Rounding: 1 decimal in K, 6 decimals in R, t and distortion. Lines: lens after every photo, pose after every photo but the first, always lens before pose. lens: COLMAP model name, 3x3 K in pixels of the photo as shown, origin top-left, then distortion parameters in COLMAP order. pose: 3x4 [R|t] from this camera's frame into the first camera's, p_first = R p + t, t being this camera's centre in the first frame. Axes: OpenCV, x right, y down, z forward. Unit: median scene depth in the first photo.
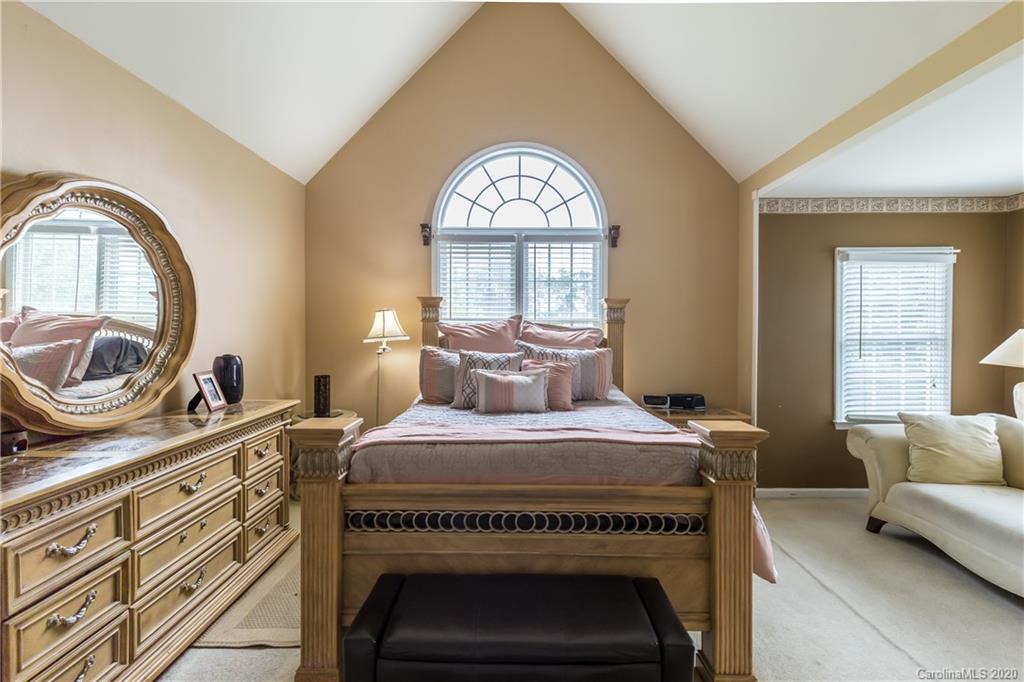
lens RADIAL K [[471.9, 0, 506.8], [0, 471.9, 330.5], [0, 0, 1]] dist [0.001951, 0.000019]
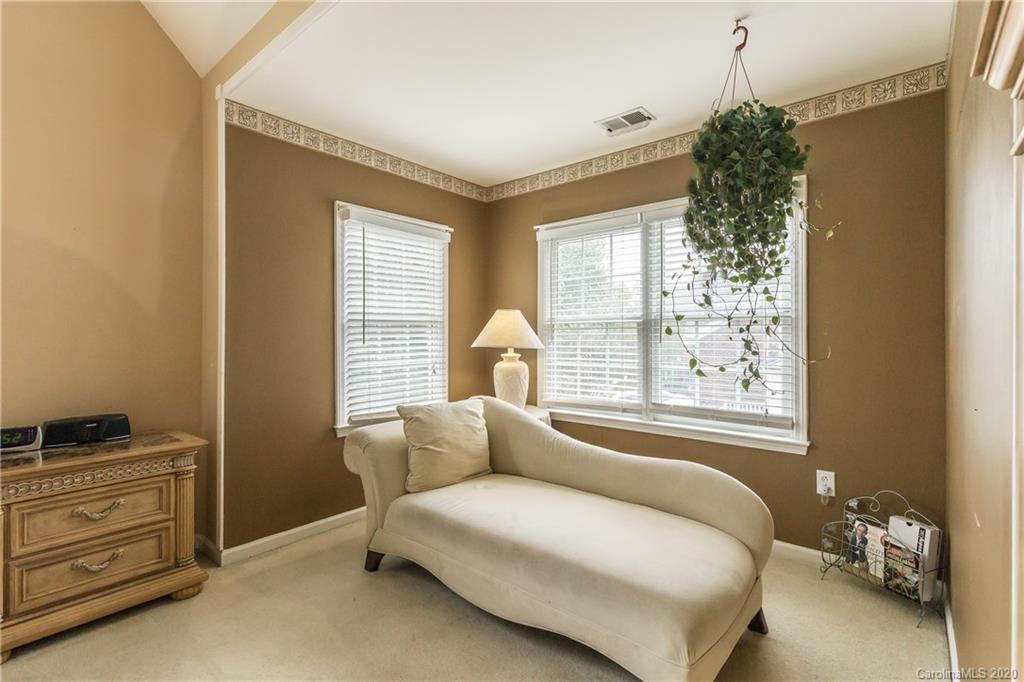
lens RADIAL K [[462.2, 0, 512.0], [0, 462.2, 341.0], [0, 0, 1]] dist [0.002105, 0.000285]
pose [[0.633329, -0.008662, 0.773834, 0.303277], [0.010449, 0.999942, 0.002641, 0.055540], [-0.773812, 0.006413, 0.633383, 0.312245]]
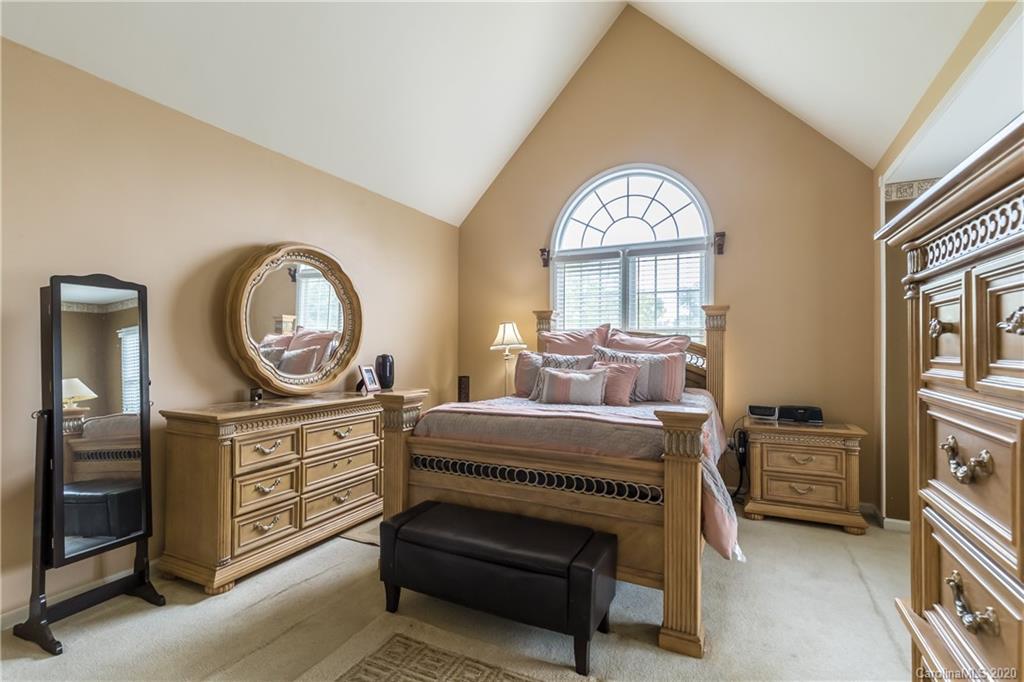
lens RADIAL K [[473.8, 0, 500.3], [0, 473.8, 337.8], [0, 0, 1]] dist [0.002723, -0.000176]
pose [[0.894828, -0.009103, -0.446319, 0.298215], [-0.004438, 0.999561, -0.029285, 0.034150], [0.446389, 0.028186, 0.894395, -0.103394]]
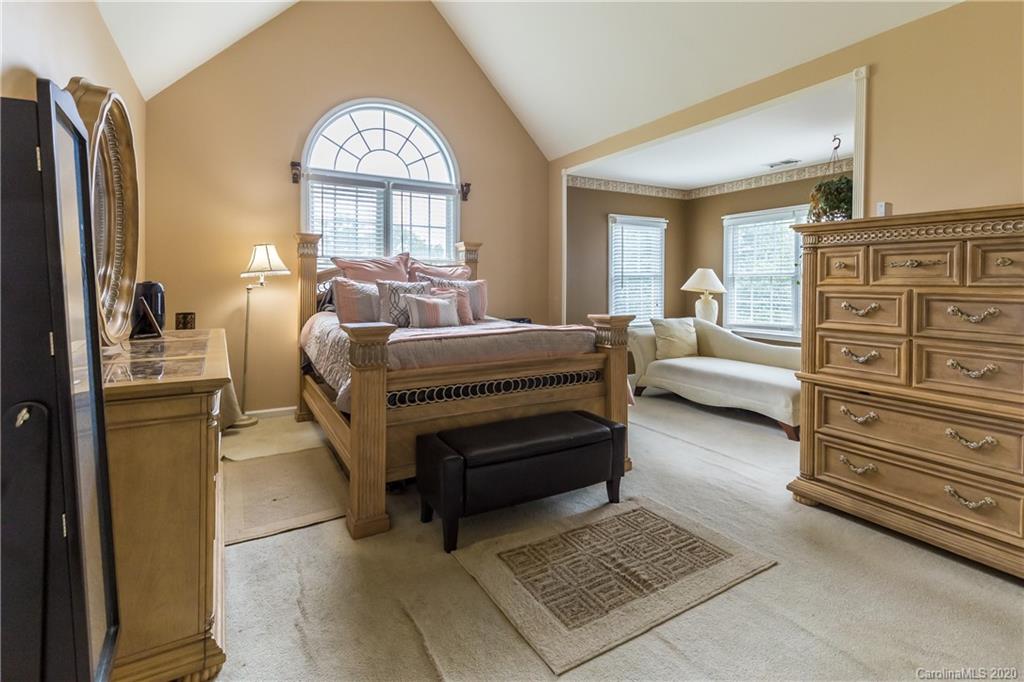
lens RADIAL K [[490.3, 0, 490.6], [0, 490.3, 284.0], [0, 0, 1]] dist [0.004138, -0.000429]
pose [[0.868988, 0.000076, 0.494833, -0.395831], [0.001537, 0.999995, -0.002854, 0.049112], [-0.494831, 0.003241, 0.868983, -0.154104]]
